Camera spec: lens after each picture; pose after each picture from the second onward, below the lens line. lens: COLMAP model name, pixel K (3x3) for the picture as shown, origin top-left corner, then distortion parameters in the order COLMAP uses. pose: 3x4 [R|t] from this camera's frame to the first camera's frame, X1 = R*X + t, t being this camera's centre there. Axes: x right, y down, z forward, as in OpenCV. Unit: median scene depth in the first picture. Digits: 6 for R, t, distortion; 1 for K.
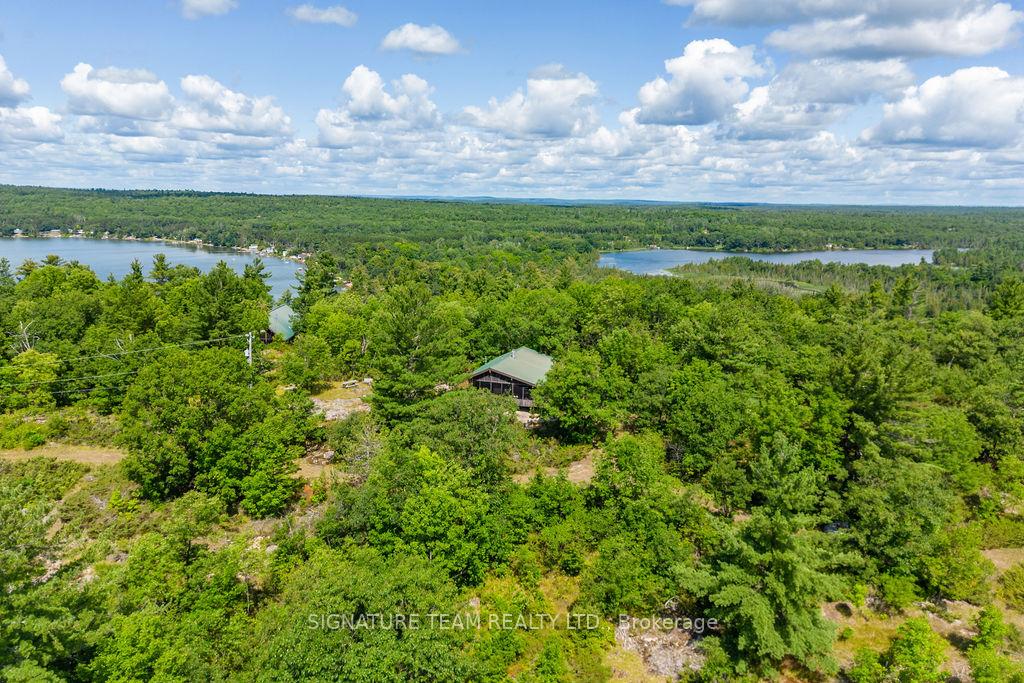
lens RADIAL K [[692.6, 0, 517.7], [0, 692.6, 342.5], [0, 0, 1]] dist [0.088263, -0.091245]
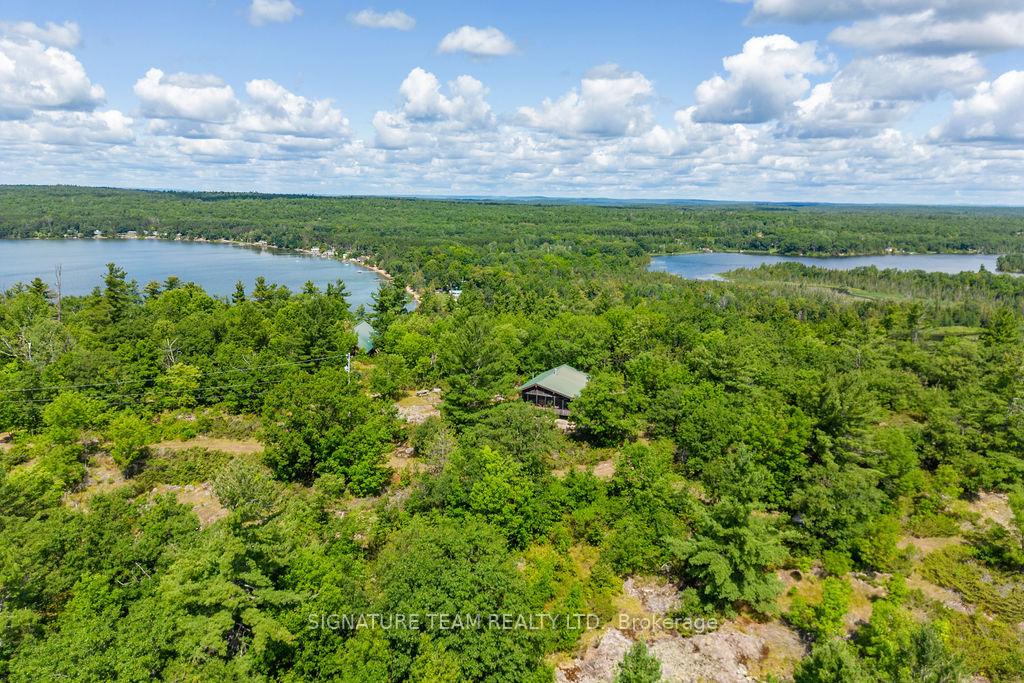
lens RADIAL K [[692.6, 0, 517.7], [0, 692.6, 342.5], [0, 0, 1]] dist [0.088263, -0.091245]
pose [[0.997271, 0.013575, -0.072564, 0.008643], [-0.013554, 0.999908, 0.000777, -0.020808], [0.072567, 0.000209, 0.997363, -0.130965]]
